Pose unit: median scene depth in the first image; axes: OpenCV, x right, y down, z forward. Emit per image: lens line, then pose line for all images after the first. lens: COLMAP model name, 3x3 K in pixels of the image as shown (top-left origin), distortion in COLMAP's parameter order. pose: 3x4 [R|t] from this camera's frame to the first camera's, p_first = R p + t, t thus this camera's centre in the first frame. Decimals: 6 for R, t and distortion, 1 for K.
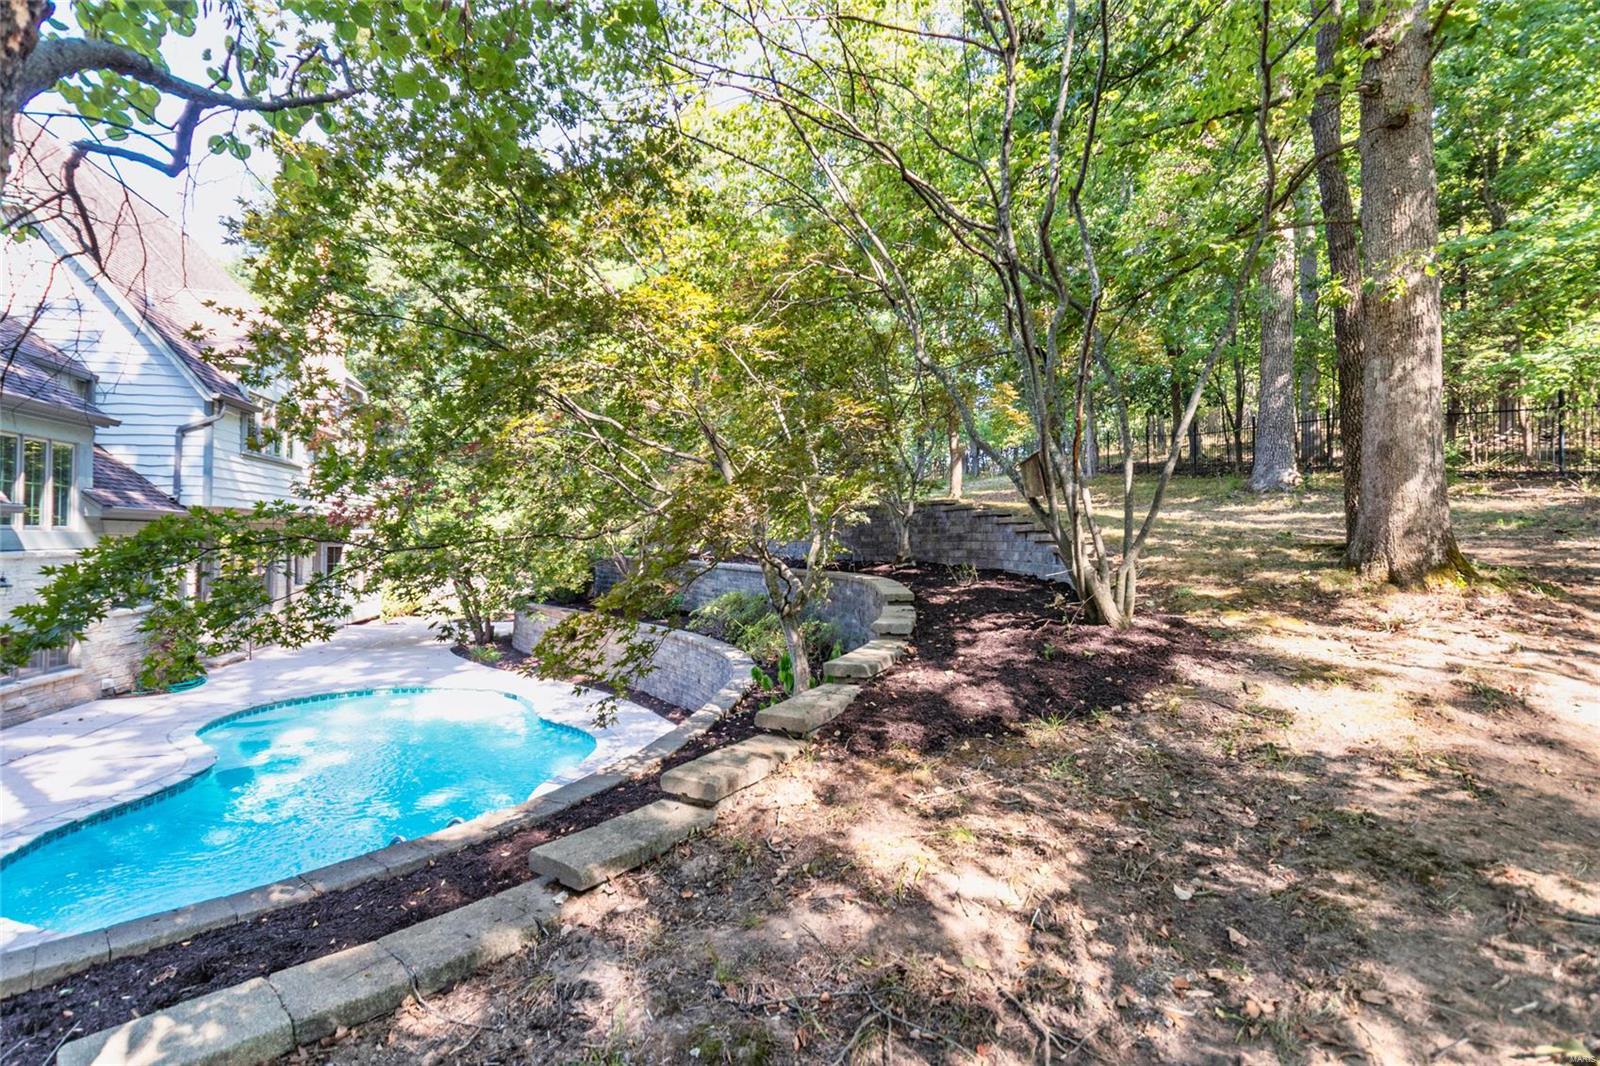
lens RADIAL K [[753.6, 0, 771.2], [0, 753.6, 532.8], [0, 0, 1]] dist [0.000309, -0.000160]
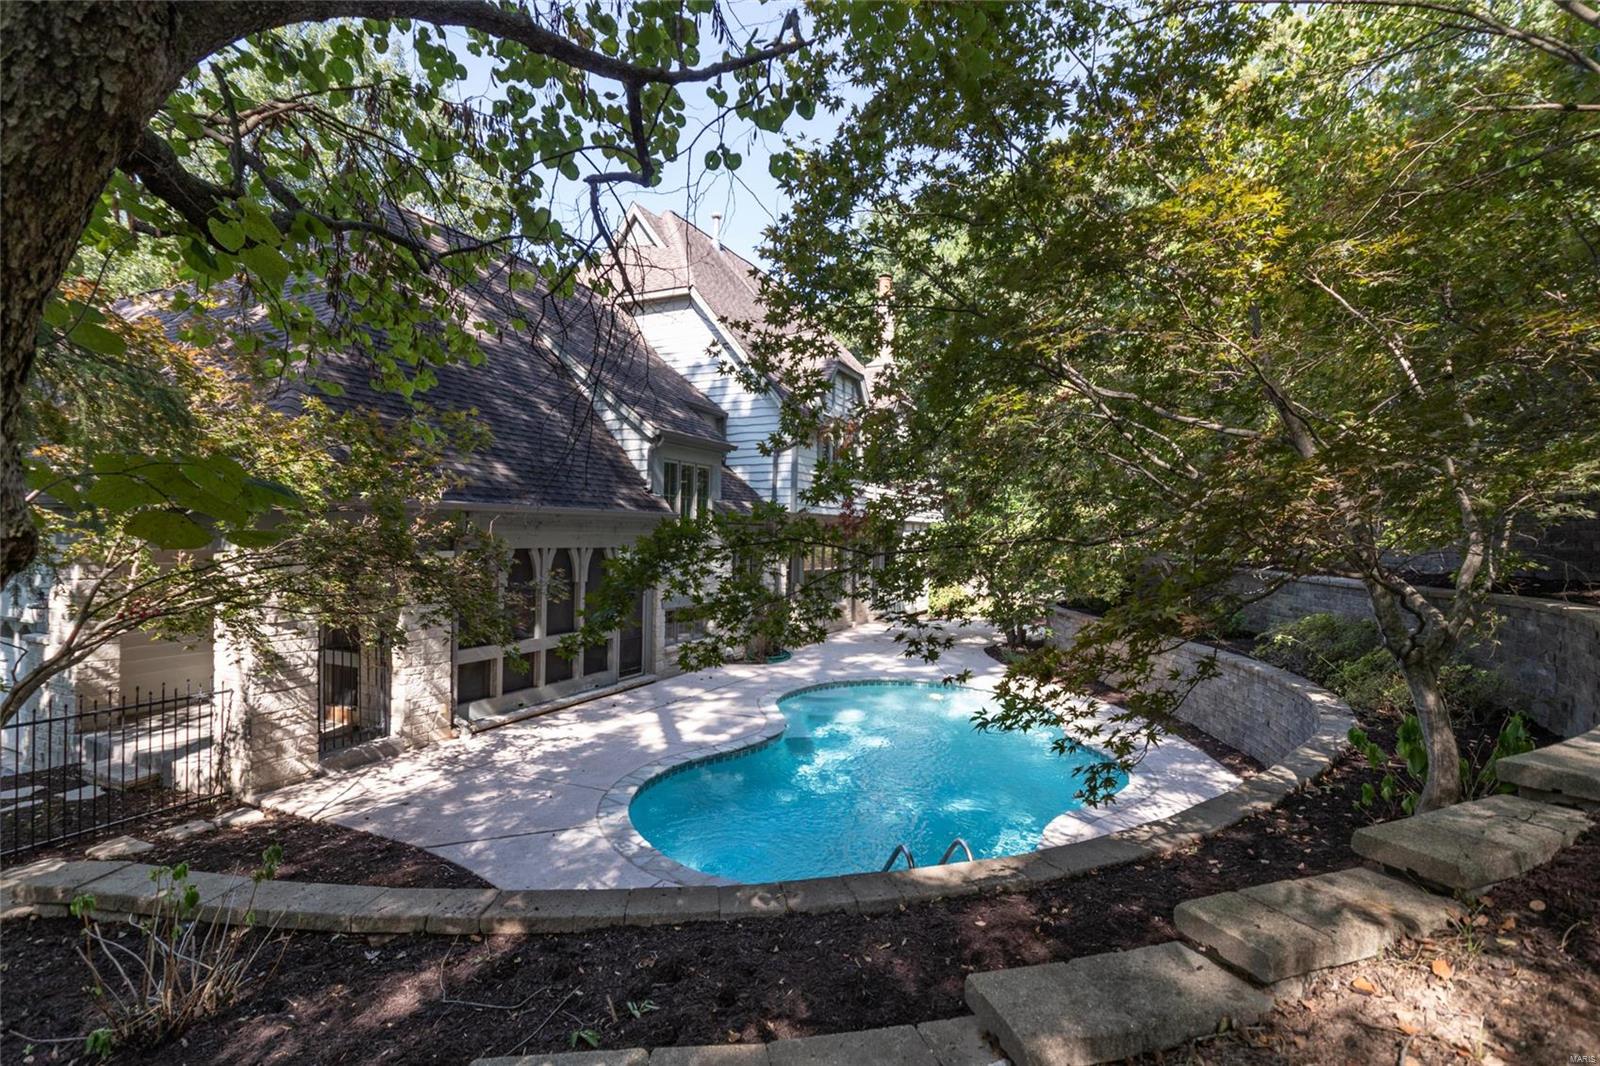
lens RADIAL K [[753.6, 0, 803.6], [0, 753.6, 536.4], [0, 0, 1]] dist [0.000309, -0.000160]
pose [[0.793053, 0.004991, -0.609132, -0.002110], [-0.003934, 0.999988, 0.003072, -0.000922], [0.609140, -0.000040, 0.793063, 0.138830]]
